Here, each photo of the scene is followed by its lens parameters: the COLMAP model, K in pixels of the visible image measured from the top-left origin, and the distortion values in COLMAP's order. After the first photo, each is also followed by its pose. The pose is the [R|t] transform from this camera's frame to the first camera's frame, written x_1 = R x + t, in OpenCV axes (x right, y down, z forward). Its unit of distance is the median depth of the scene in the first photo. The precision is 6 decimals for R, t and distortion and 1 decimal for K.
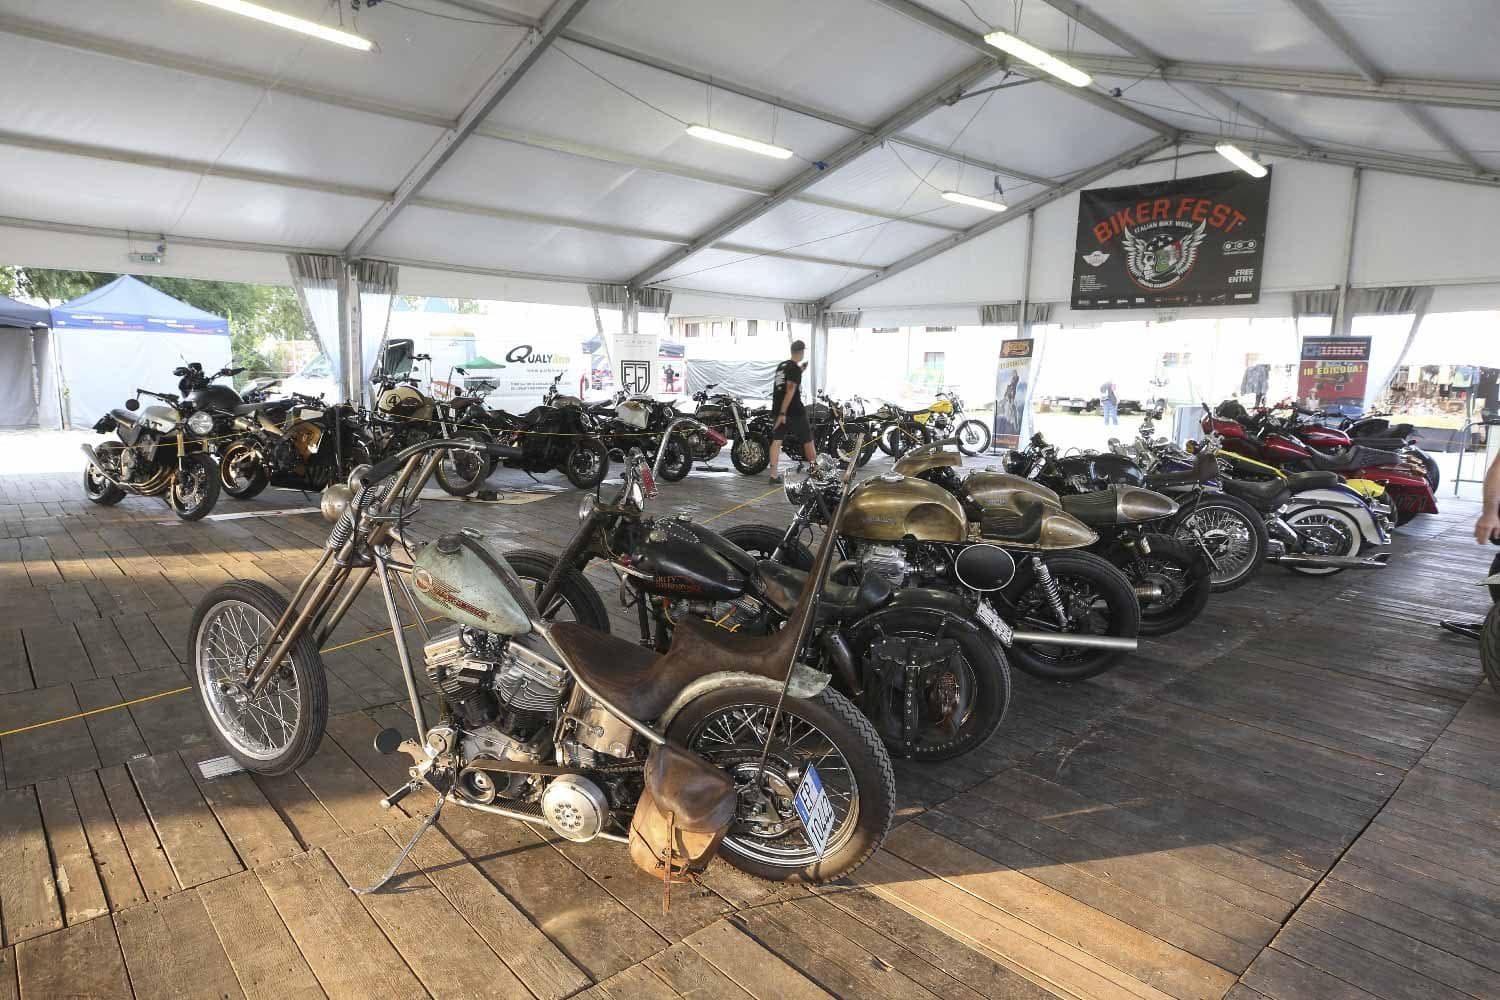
lens RADIAL K [[879.5, 0, 753.4], [0, 879.5, 501.2], [0, 0, 1]] dist [-0.022602, 0.016409]
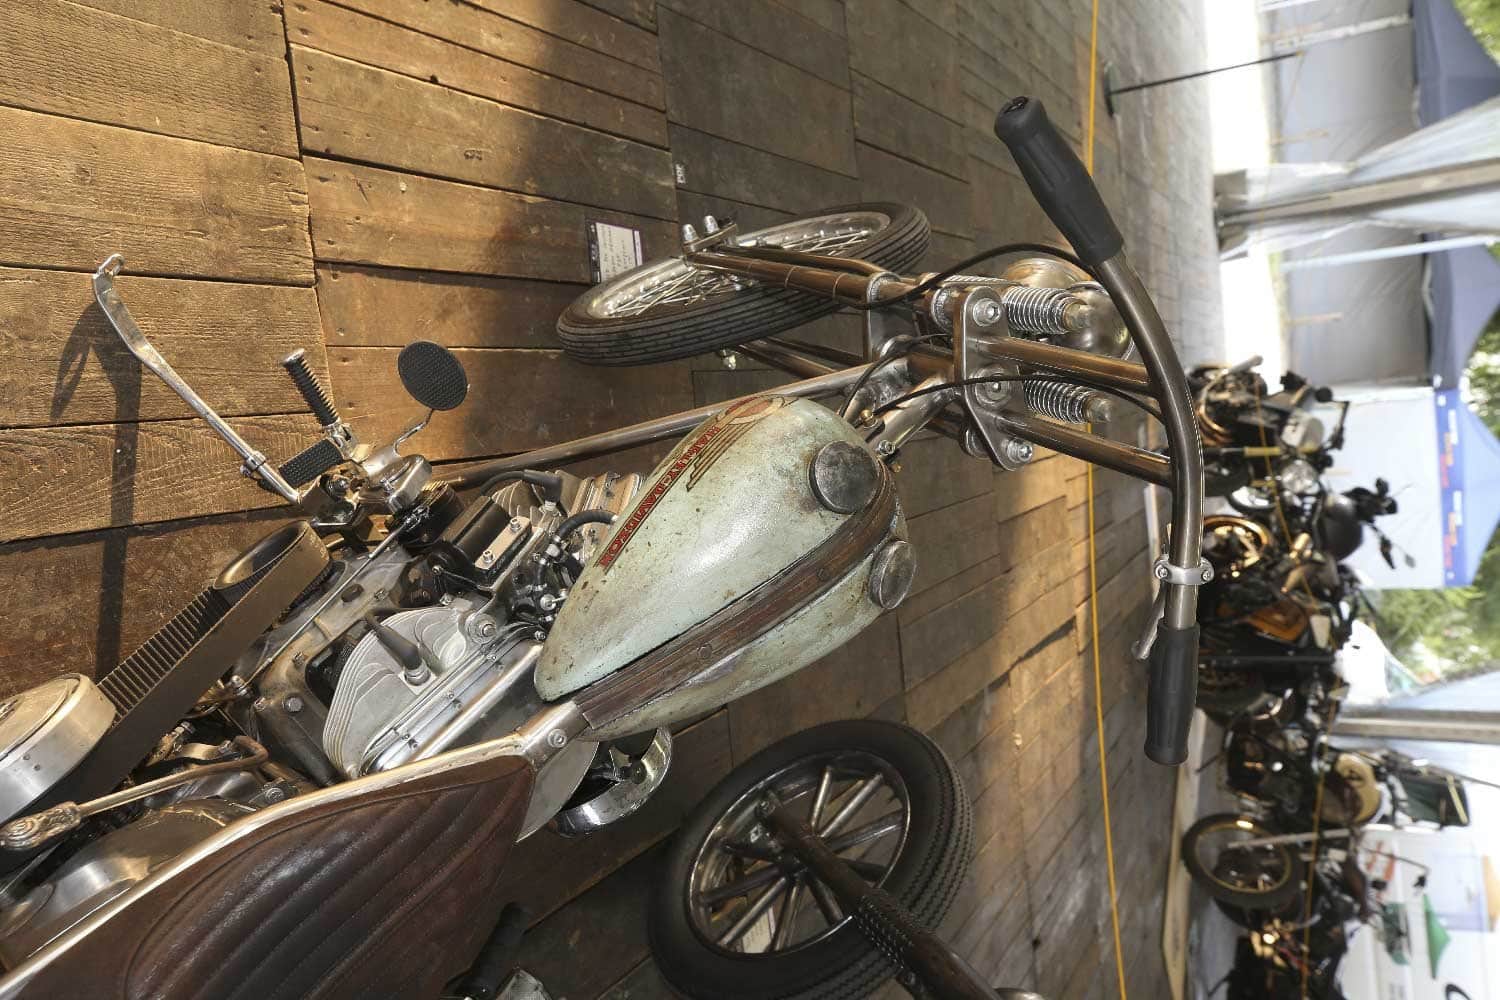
lens RADIAL K [[1144.7, 0, 750.0], [0, 1144.7, 500.0], [0, 0, 1]] dist [0.012114, 0.009758]
pose [[-0.227606, 0.804663, -0.548373, -0.021103], [-0.929227, -0.011136, 0.369341, -0.014500], [0.291088, 0.593628, 0.750249, 0.137159]]
